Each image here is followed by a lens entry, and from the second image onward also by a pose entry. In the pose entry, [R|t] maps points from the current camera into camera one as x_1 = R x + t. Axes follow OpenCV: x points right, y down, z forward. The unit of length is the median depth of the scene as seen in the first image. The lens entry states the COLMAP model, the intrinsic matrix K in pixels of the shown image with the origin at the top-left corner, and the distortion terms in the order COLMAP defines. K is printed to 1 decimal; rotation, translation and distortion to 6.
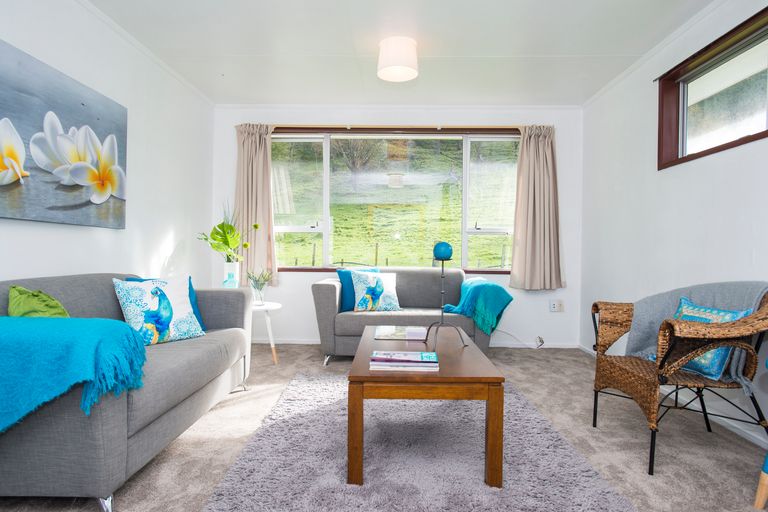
lens RADIAL K [[475.1, 0, 384.0], [0, 475.1, 256.0], [0, 0, 1]] dist [-0.002148, 0.001371]
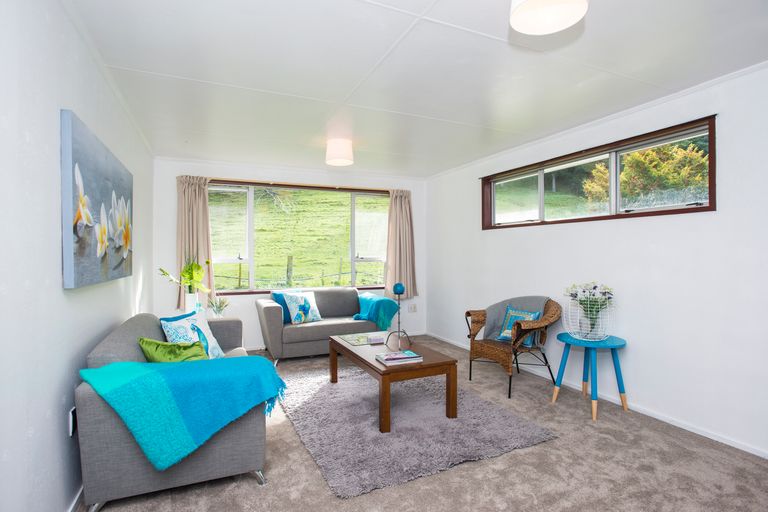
lens RADIAL K [[399.0, 0, 384.0], [0, 399.0, 256.0], [0, 0, 1]] dist [-0.049645, 0.000642]
pose [[0.901961, -0.017832, 0.431448, -0.384119], [0.017903, 0.999832, 0.003898, -0.096032], [-0.431445, 0.004208, 0.902129, -0.170430]]
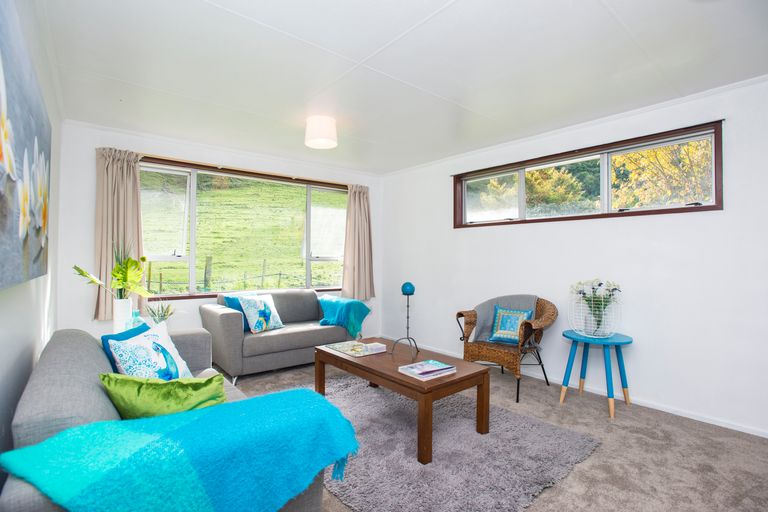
lens RADIAL K [[373.8, 0, 384.0], [0, 373.8, 256.0], [0, 0, 1]] dist [-0.042274, 0.001197]
pose [[0.756632, -0.005007, 0.653822, -0.497955], [0.010135, 0.999940, -0.004071, -0.077415], [-0.653762, 0.009707, 0.756638, 0.138883]]
